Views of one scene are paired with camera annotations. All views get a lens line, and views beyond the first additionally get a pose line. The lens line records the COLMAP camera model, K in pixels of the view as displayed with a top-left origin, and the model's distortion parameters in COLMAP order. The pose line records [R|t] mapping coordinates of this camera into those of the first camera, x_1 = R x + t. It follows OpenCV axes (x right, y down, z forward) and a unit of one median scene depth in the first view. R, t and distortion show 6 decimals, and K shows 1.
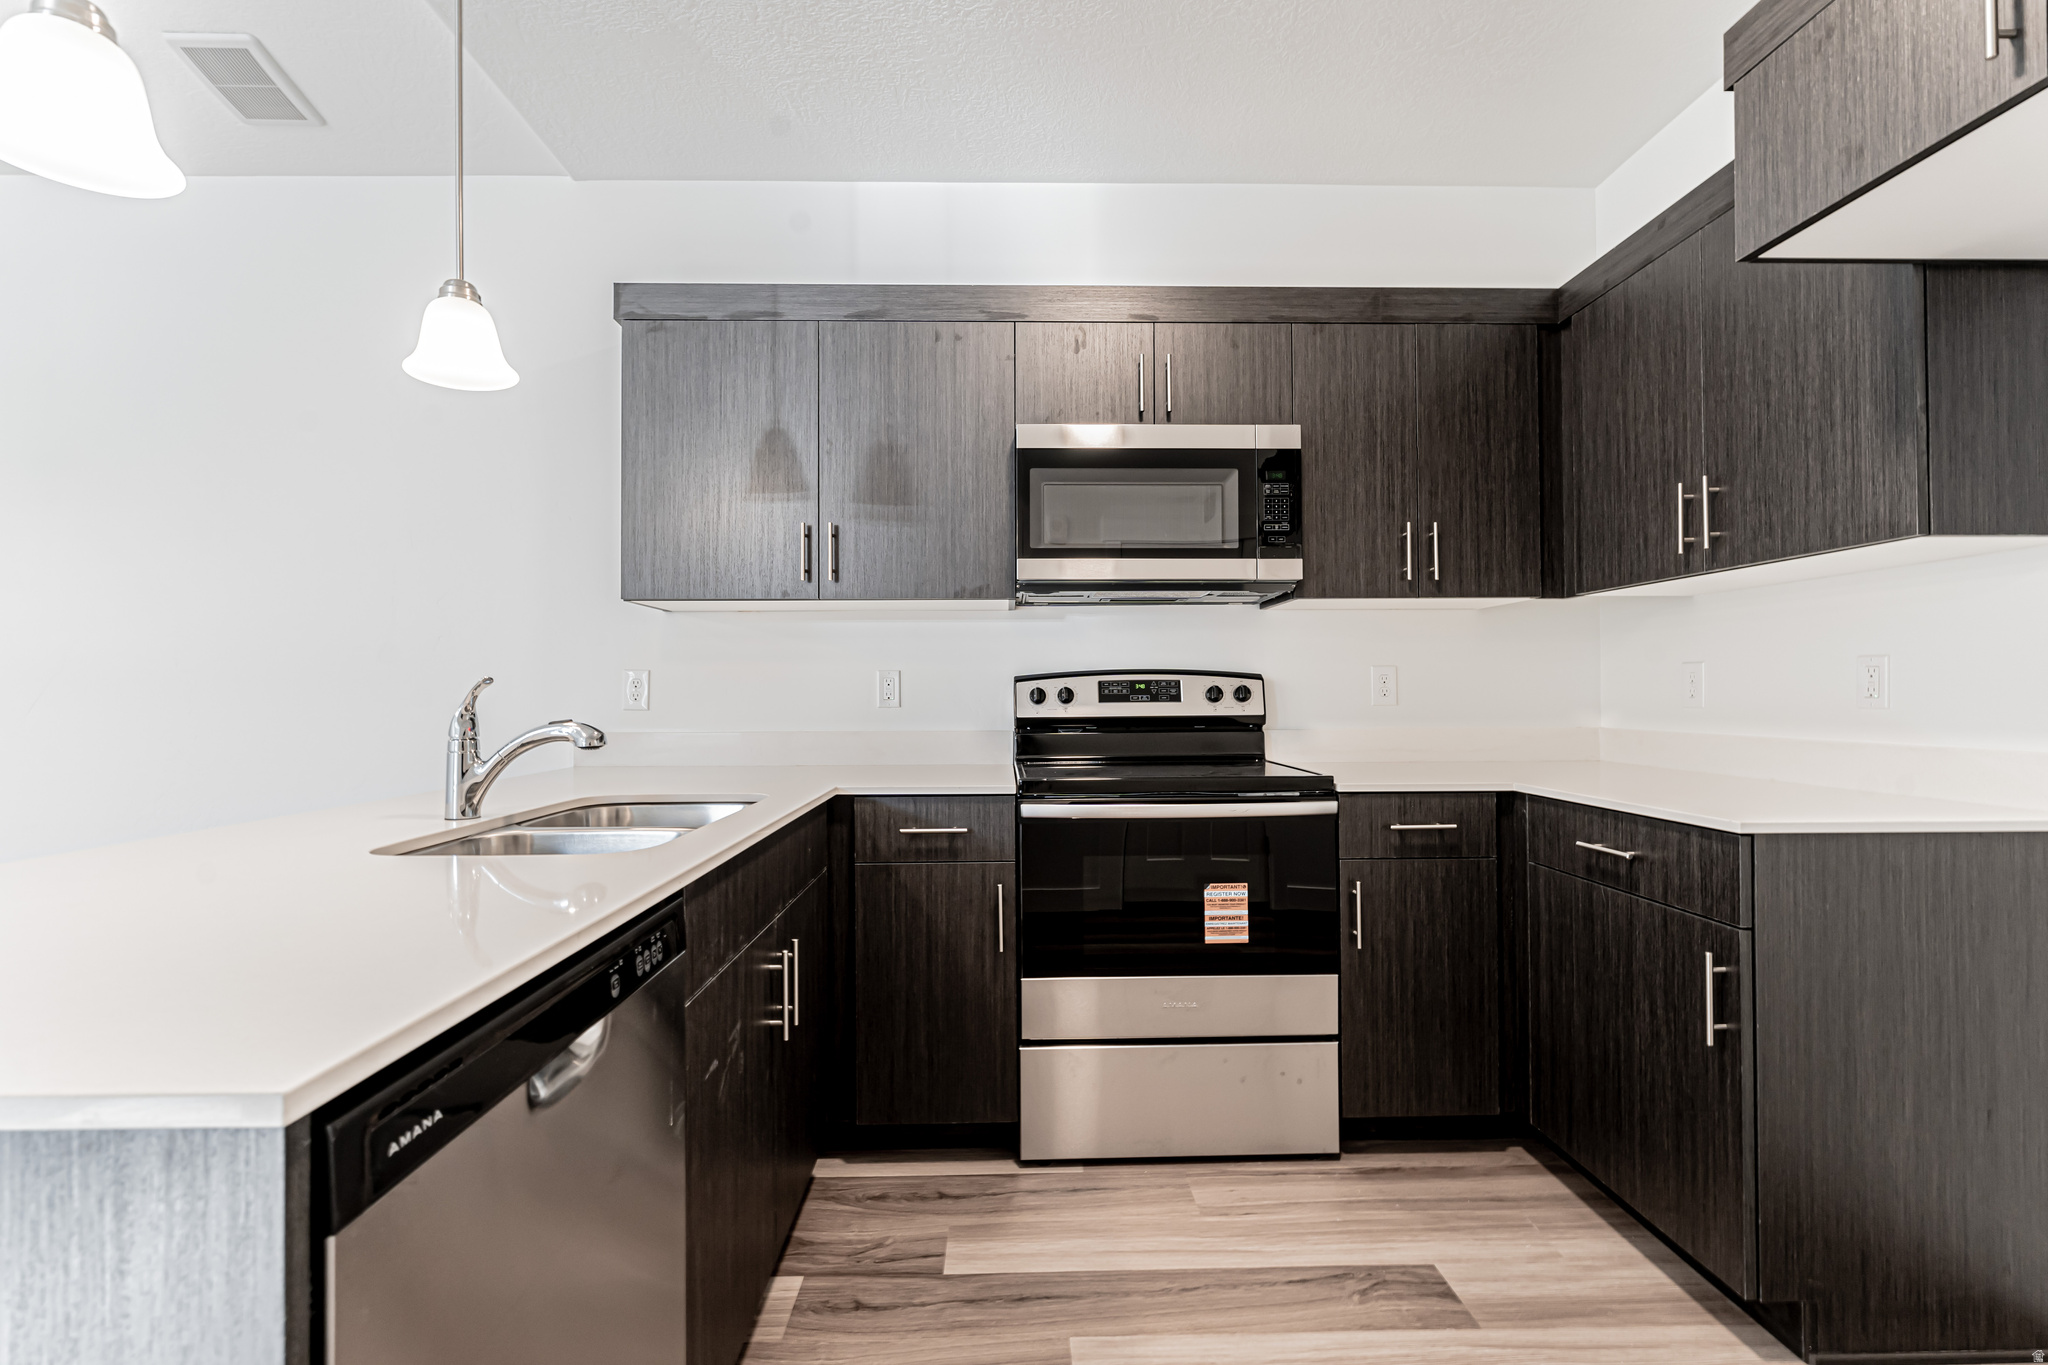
lens RADIAL K [[857.3, 0, 1024.0], [0, 857.3, 682.5], [0, 0, 1]] dist [-0.028536, -0.000100]
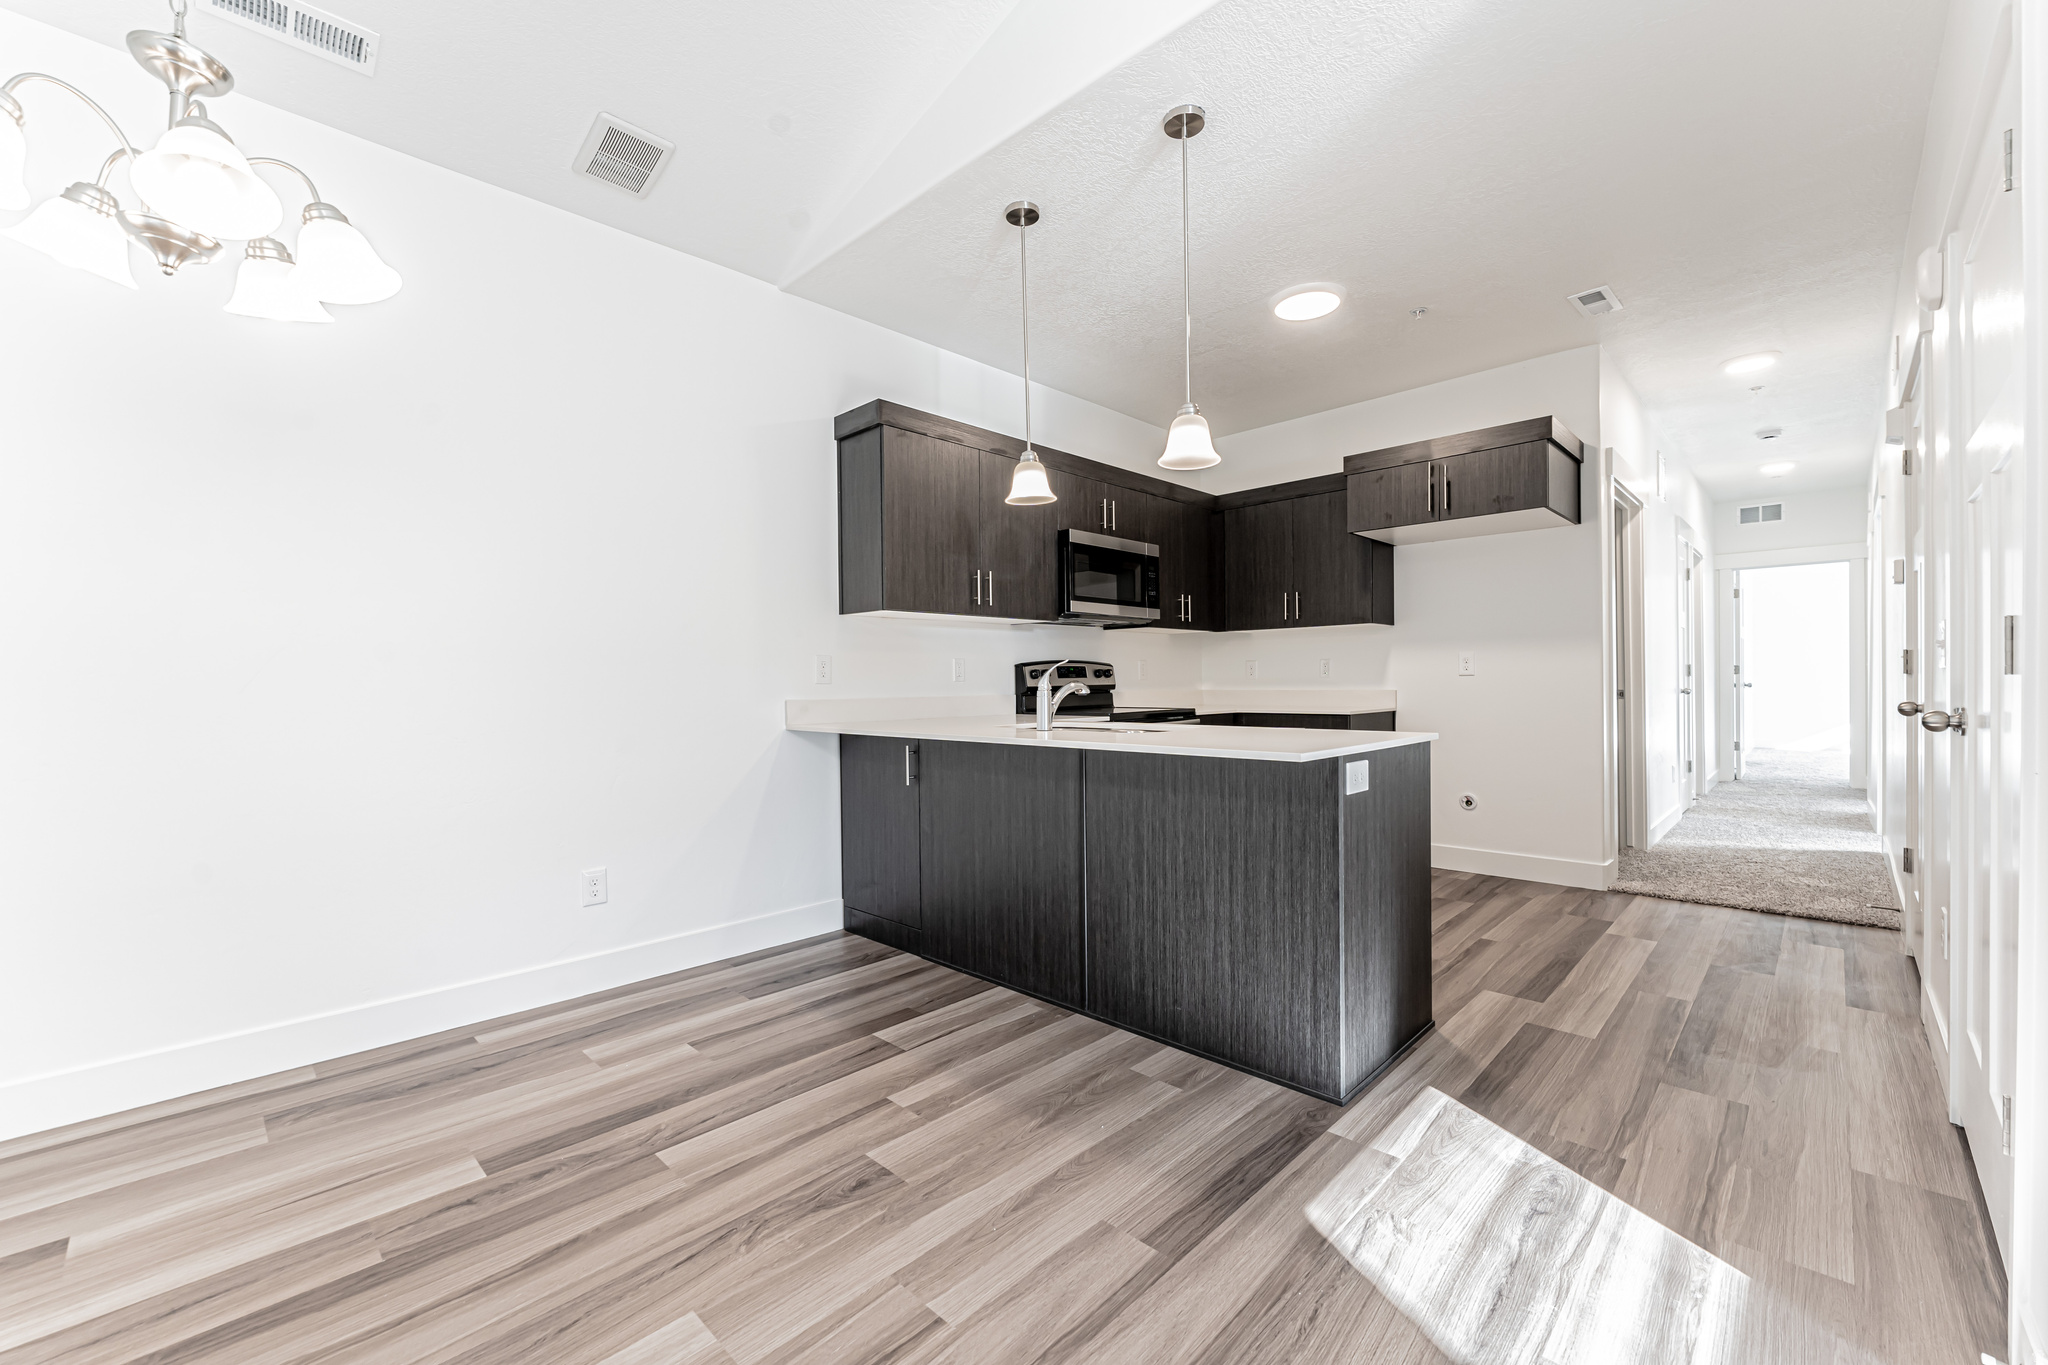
lens RADIAL K [[841.4, 0, 1024.0], [0, 841.4, 682.5], [0, 0, 1]] dist [-0.001227, -0.000114]
pose [[0.711783, -0.005741, 0.702376, -1.225280], [0.002884, 0.999982, 0.005251, 0.022484], [-0.702394, -0.001712, 0.711787, -0.227452]]
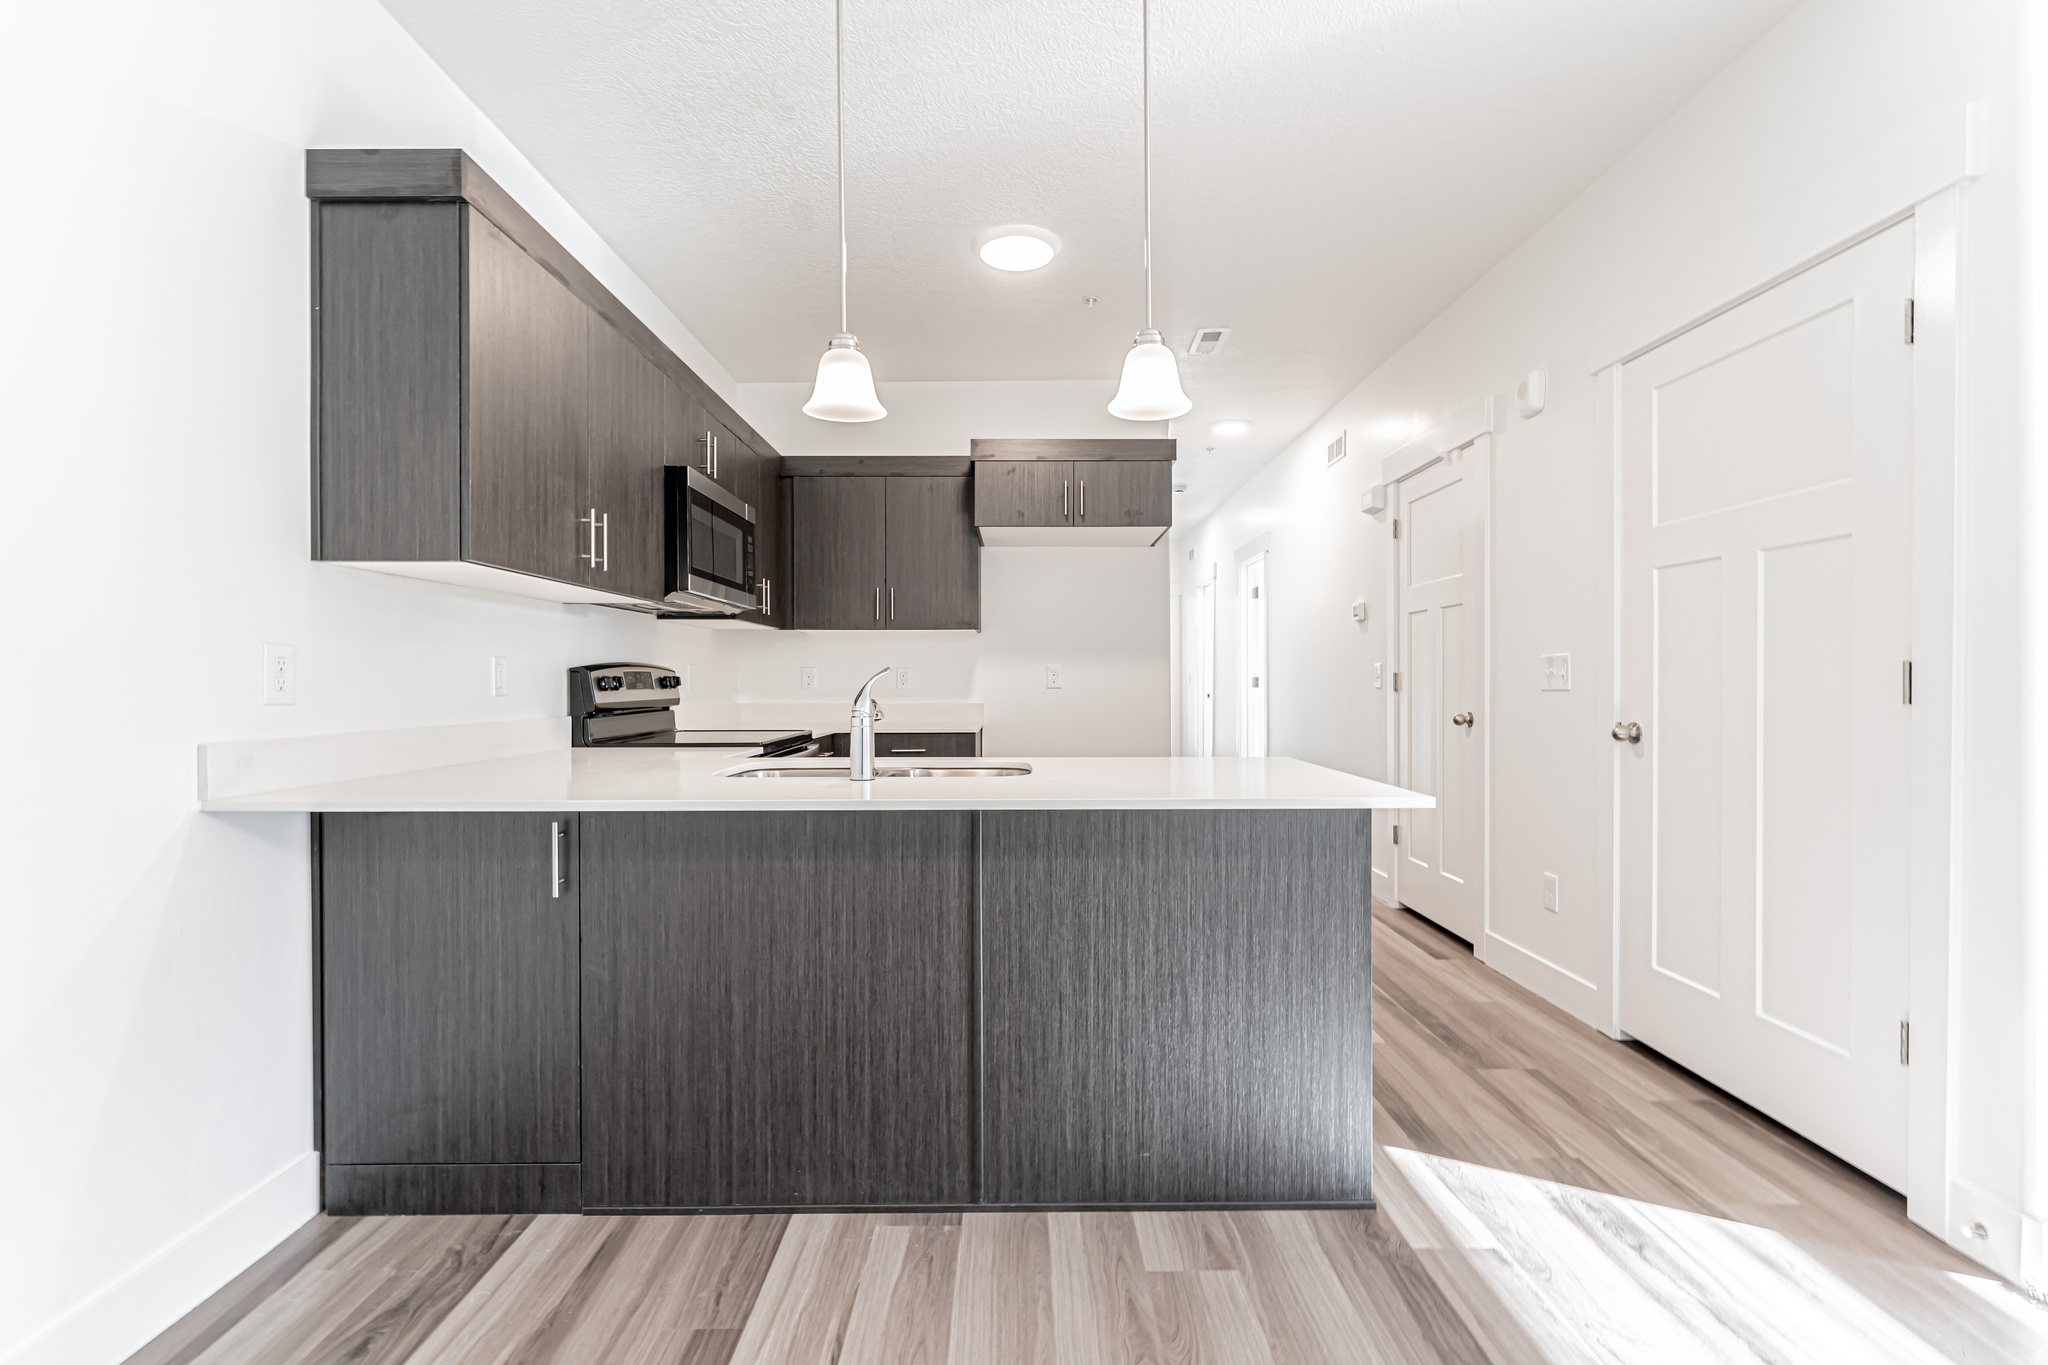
lens RADIAL K [[913.7, 0, 1024.0], [0, 913.7, 682.5], [0, 0, 1]] dist [0.000920, -0.000238]
pose [[0.007971, 0.001422, 0.999967, -1.186906], [-0.006519, 0.999978, -0.001370, 0.009993], [-0.999947, -0.006508, 0.007980, 0.434662]]
